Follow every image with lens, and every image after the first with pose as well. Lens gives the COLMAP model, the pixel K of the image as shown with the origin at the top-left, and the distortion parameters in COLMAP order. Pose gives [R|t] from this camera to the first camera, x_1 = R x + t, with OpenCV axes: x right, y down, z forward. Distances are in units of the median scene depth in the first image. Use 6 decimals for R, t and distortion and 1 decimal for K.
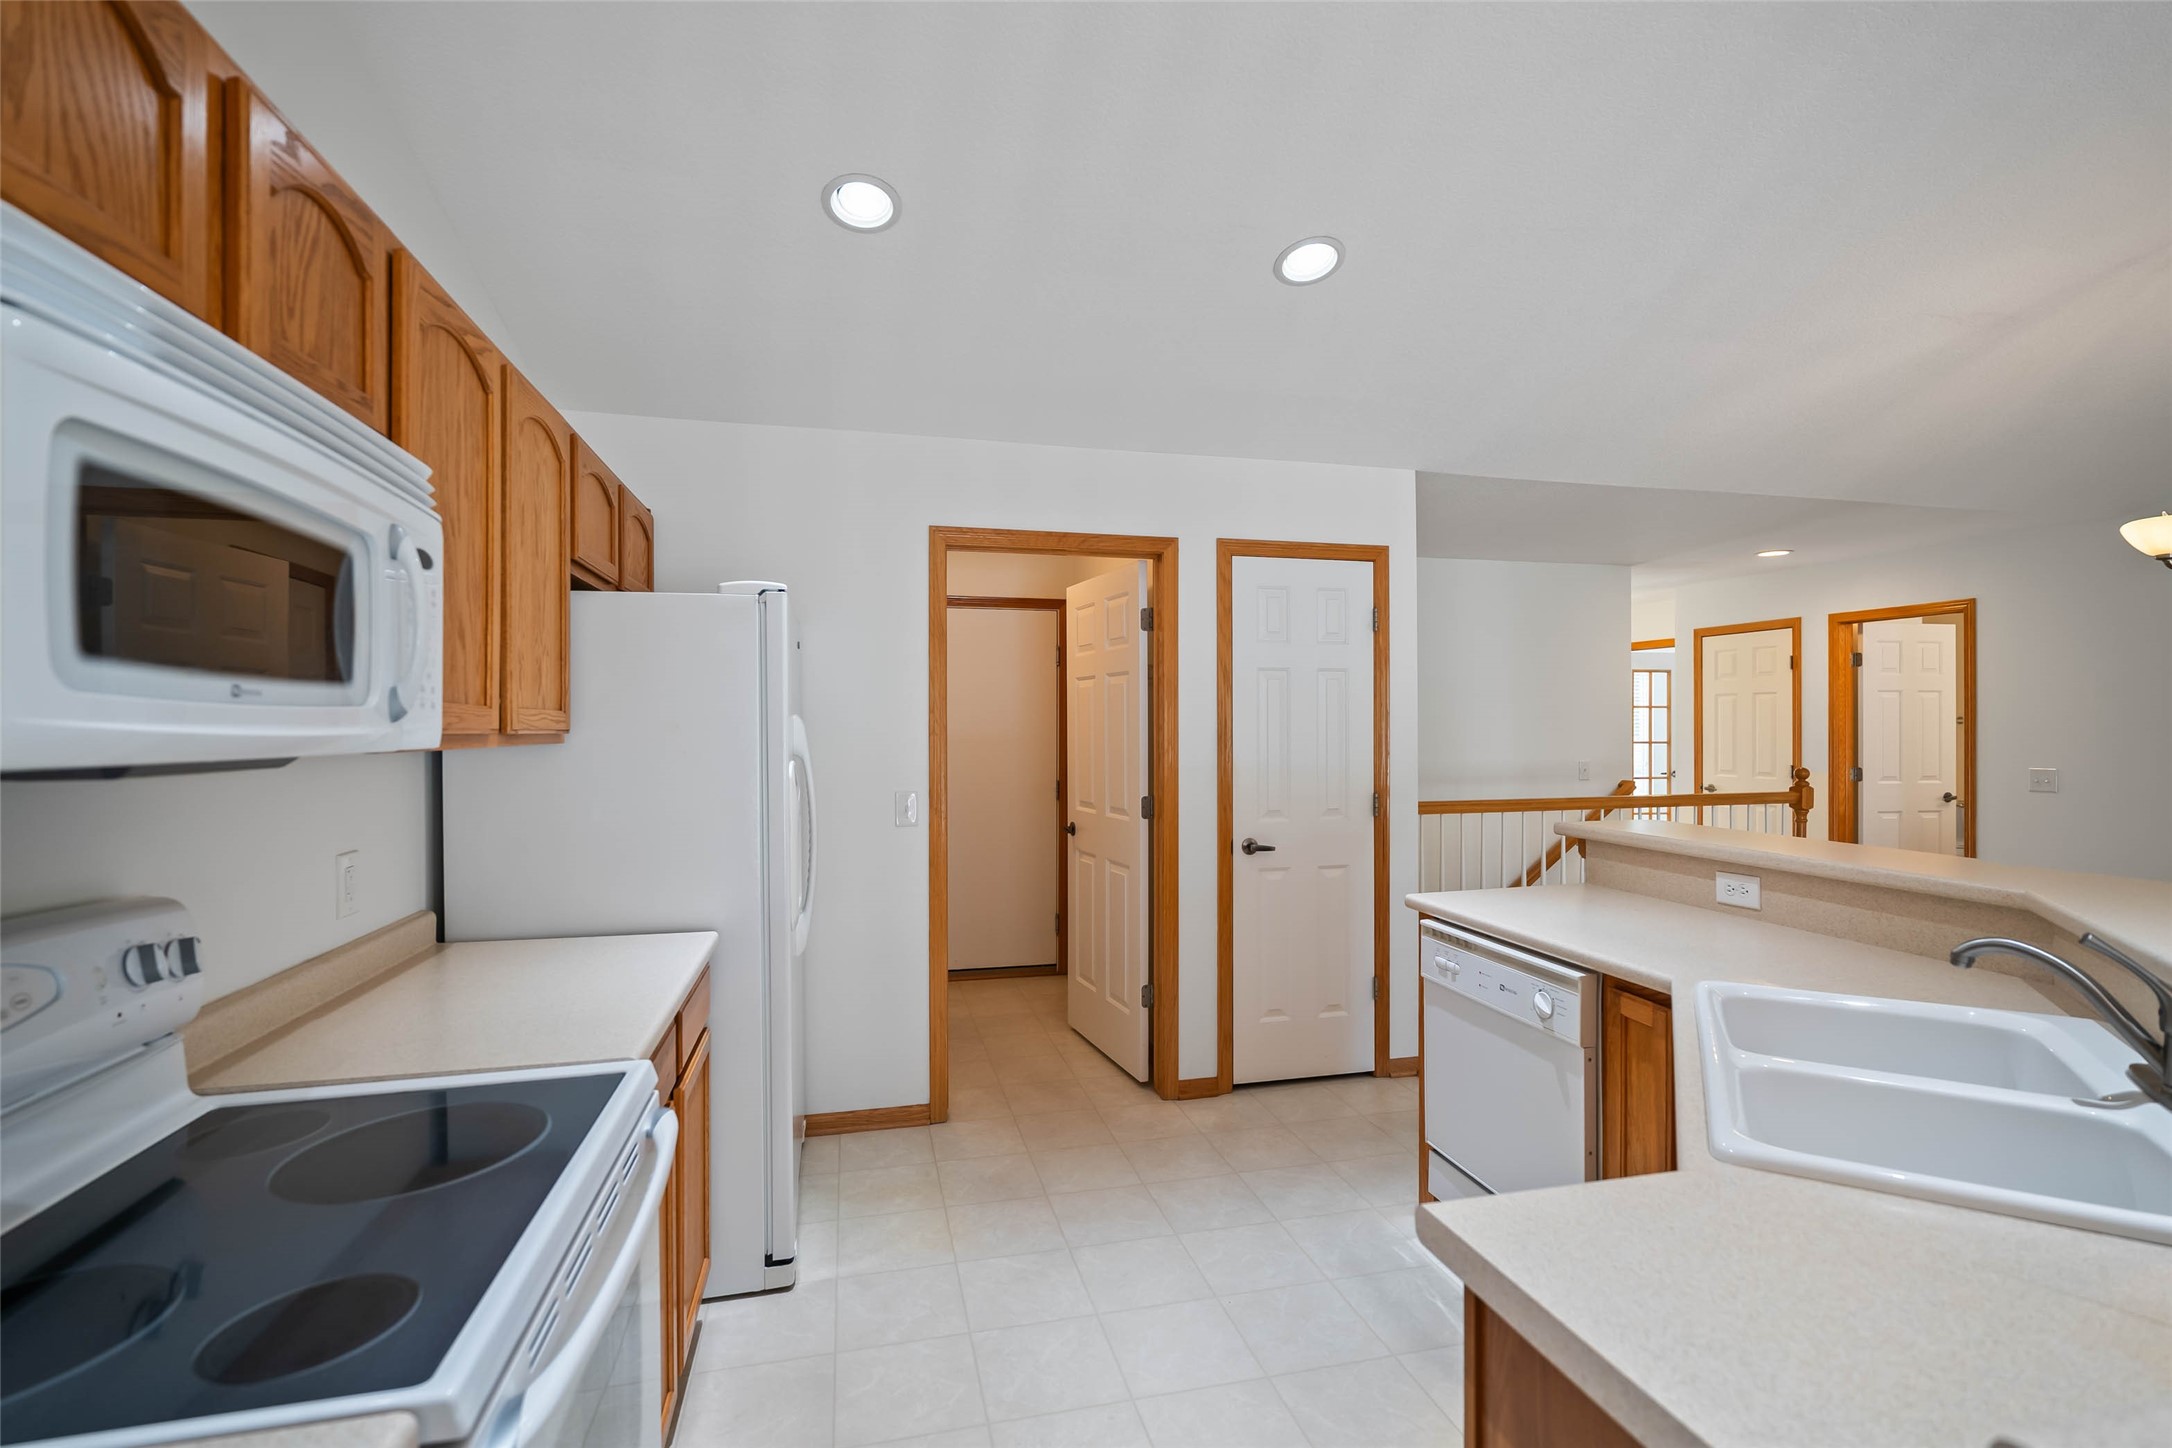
lens RADIAL K [[963.9, 0, 1081.9], [0, 963.9, 724.6], [0, 0, 1]] dist [-0.002955, 0.000061]
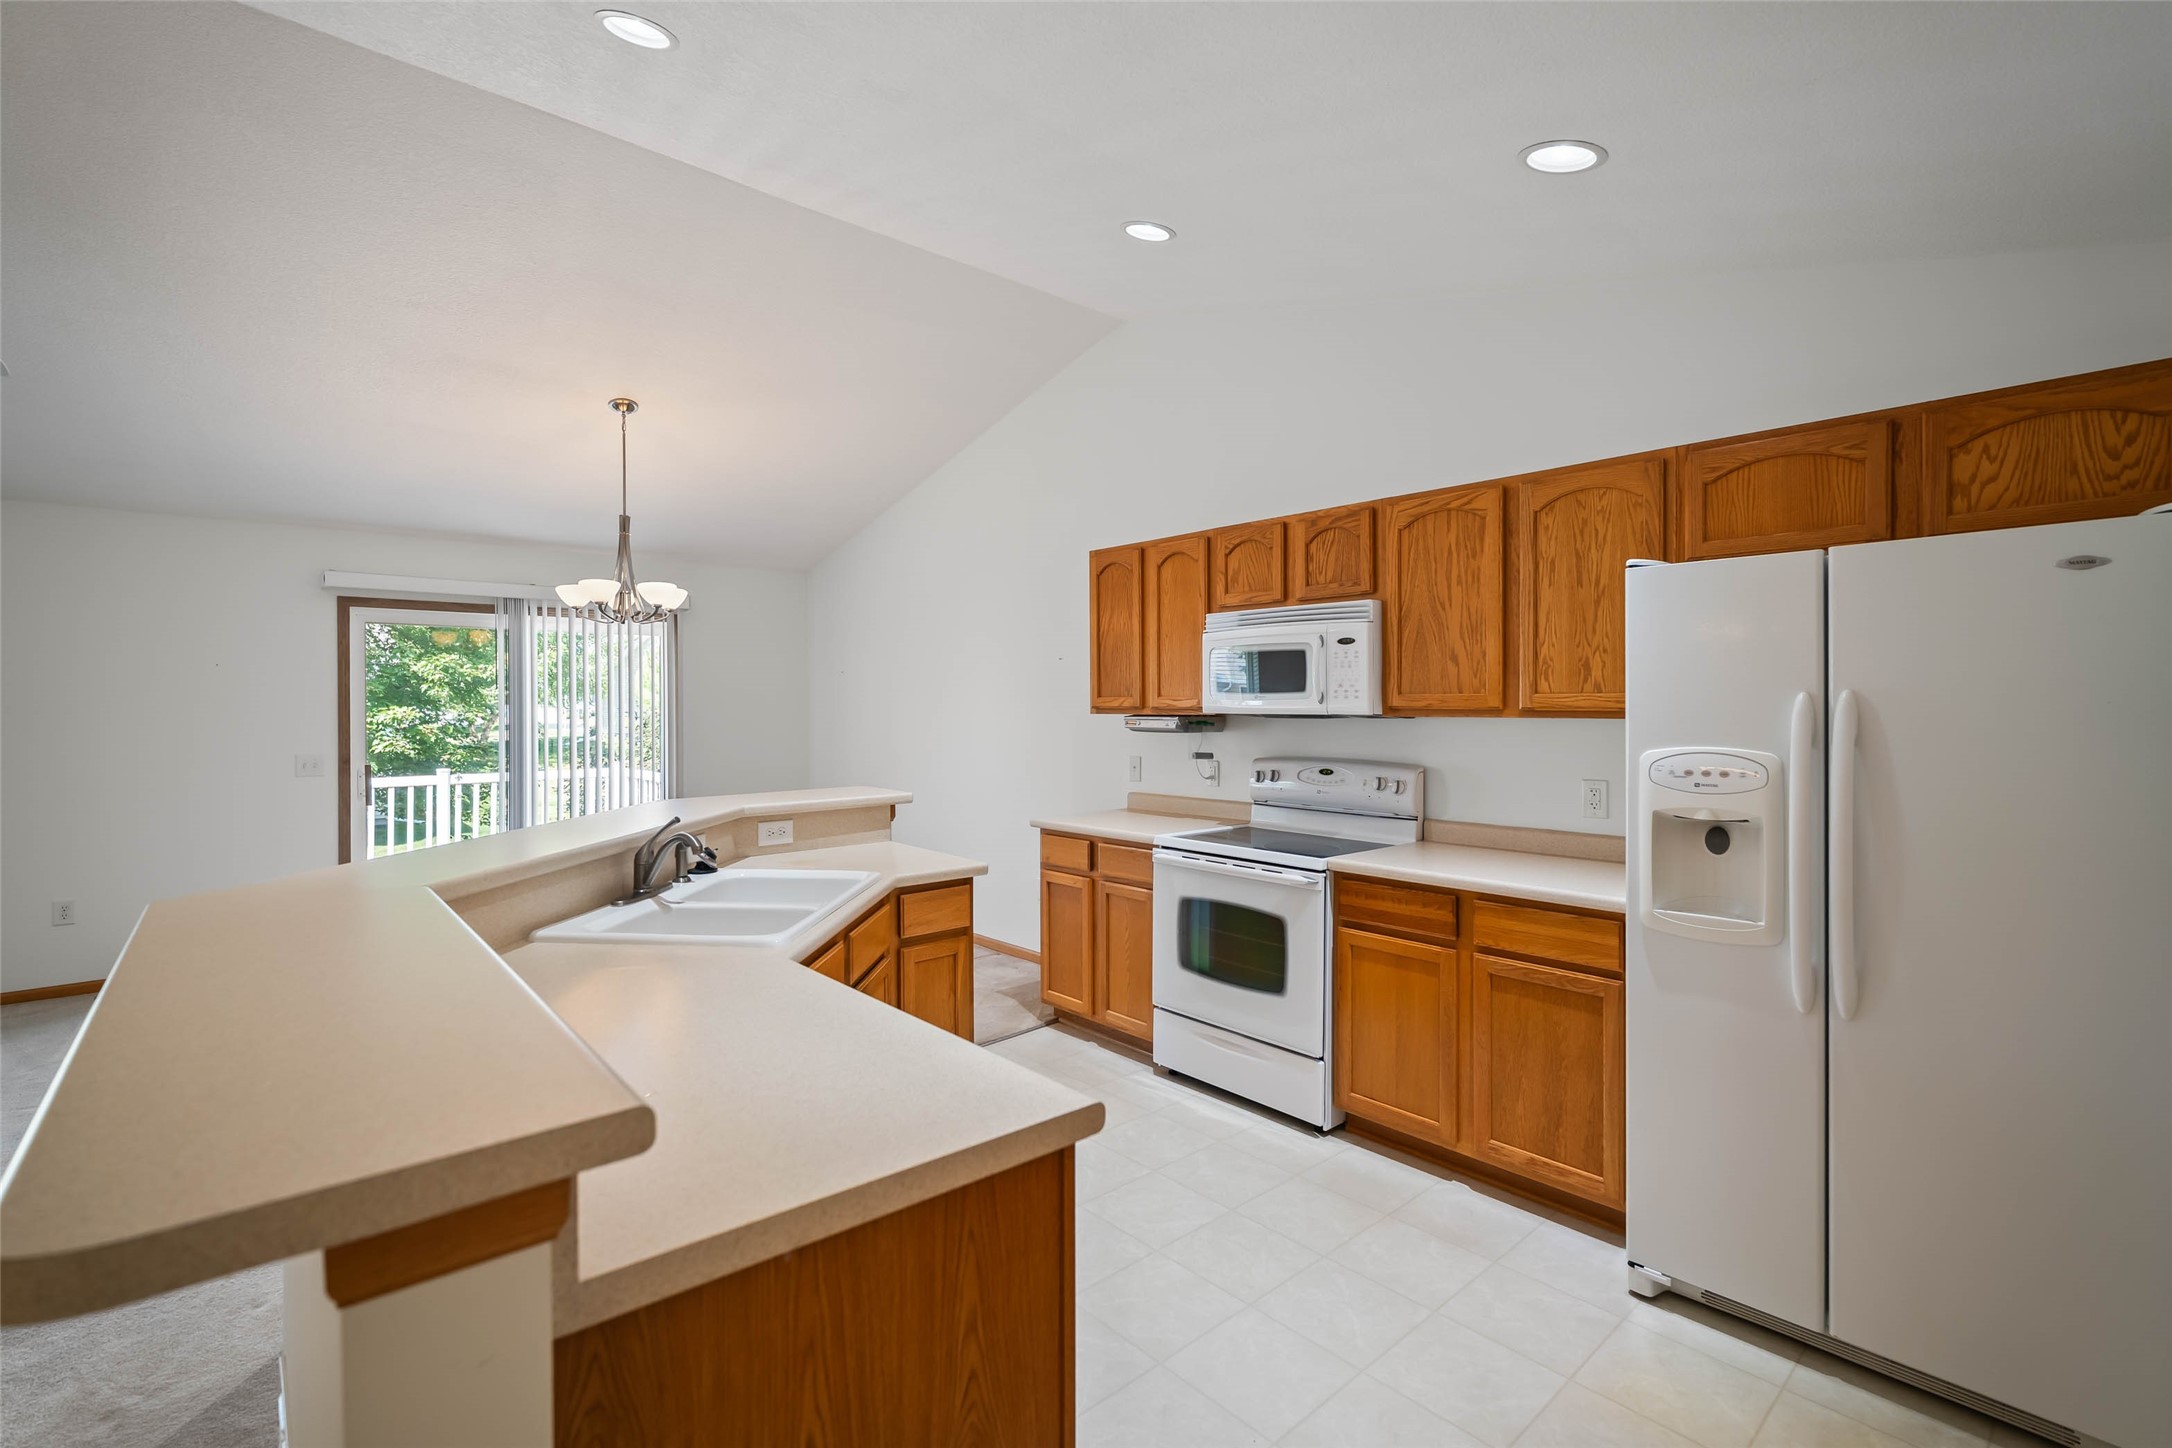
lens RADIAL K [[963.9, 0, 1083.7], [0, 963.9, 703.9], [0, 0, 1]] dist [-0.002955, 0.000061]
pose [[-0.878771, -0.003710, -0.477229, 0.412159], [-0.003648, 0.999993, -0.001058, 0.000468], [0.477229, 0.000811, -0.878778, 1.024006]]
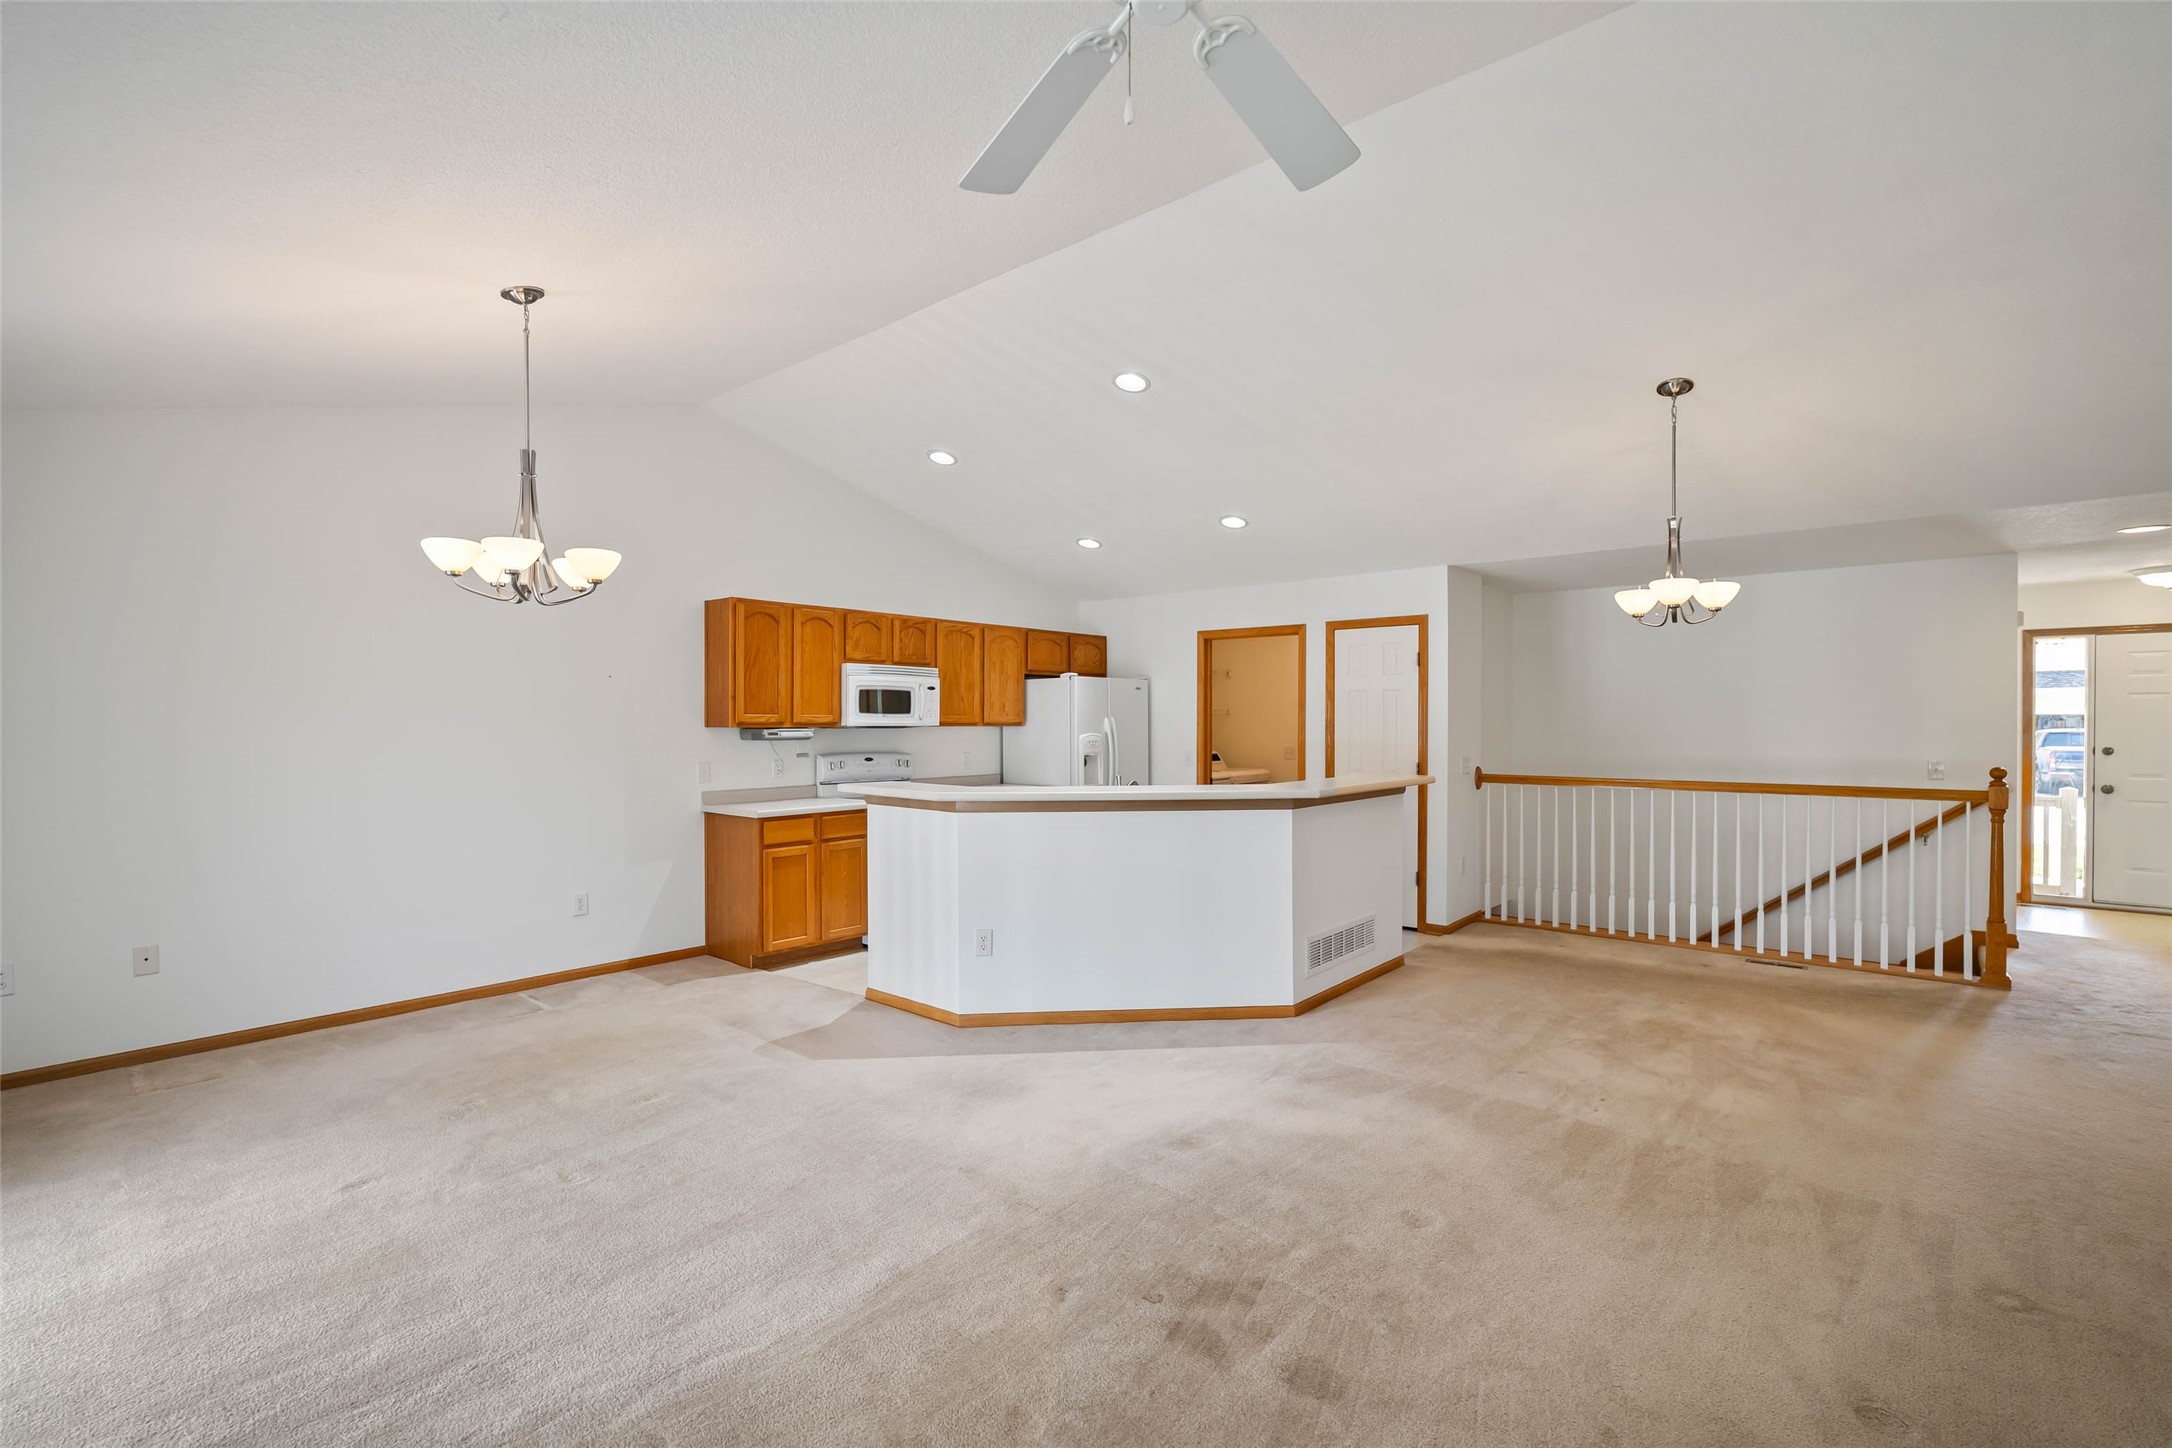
lens RADIAL K [[963.9, 0, 1095.1], [0, 963.9, 725.2], [0, 0, 1]] dist [-0.002955, 0.000061]
pose [[0.594261, 0.003512, -0.804265, 1.372025], [-0.001890, 0.999994, 0.002970, 0.001969], [0.804270, -0.000245, 0.594264, -0.467270]]
